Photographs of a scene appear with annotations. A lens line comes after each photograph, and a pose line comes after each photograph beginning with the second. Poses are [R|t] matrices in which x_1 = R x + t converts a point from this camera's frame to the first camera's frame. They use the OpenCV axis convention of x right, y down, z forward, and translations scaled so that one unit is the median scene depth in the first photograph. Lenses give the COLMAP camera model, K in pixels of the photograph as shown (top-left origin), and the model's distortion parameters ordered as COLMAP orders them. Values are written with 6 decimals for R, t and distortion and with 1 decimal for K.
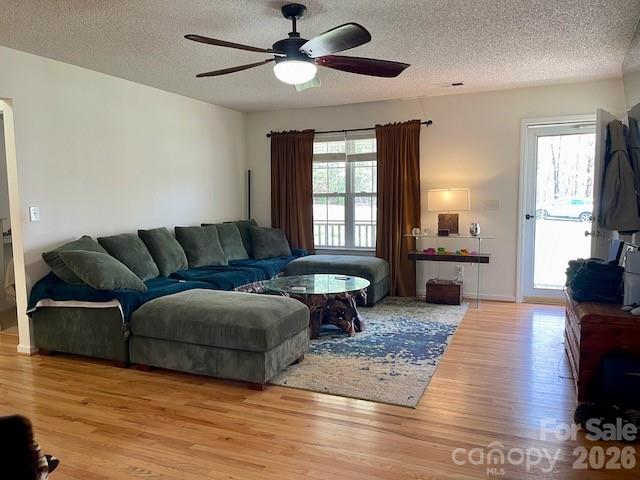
lens RADIAL K [[486.6, 0, 317.9], [0, 486.6, 242.9], [0, 0, 1]] dist [0.084219, -0.108476]
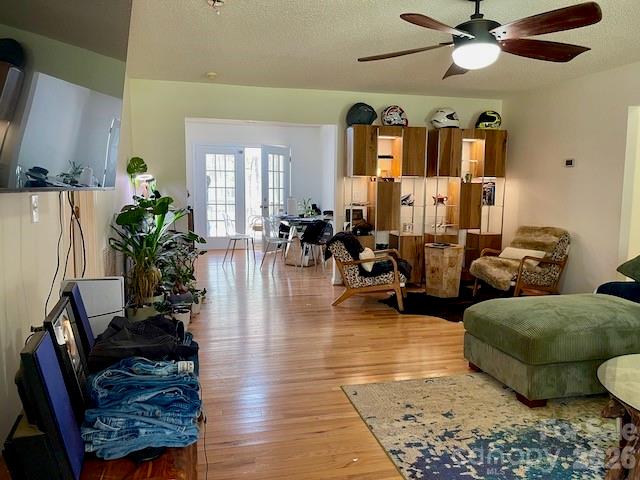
lens RADIAL K [[474.6, 0, 321.4], [0, 474.6, 236.3], [0, 0, 1]] dist [0.078893, -0.091835]
pose [[-0.793005, 0.070359, -0.605138, 0.416056], [-0.055707, 0.980773, 0.187034, -0.087435], [0.606663, 0.182029, -0.773838, 0.855018]]
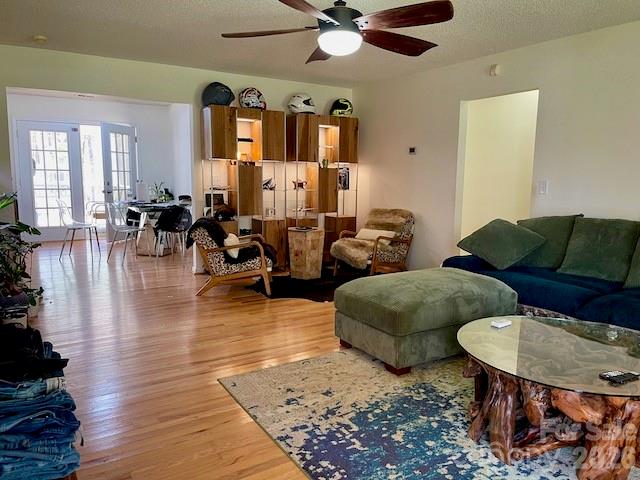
lens RADIAL K [[474.6, 0, 321.4], [0, 474.6, 236.3], [0, 0, 1]] dist [0.078893, -0.091835]
pose [[-0.567886, 0.114710, -0.815075, 0.424247], [-0.085183, 0.976734, 0.196811, -0.084268], [0.818688, 0.181197, -0.544902, 0.828532]]
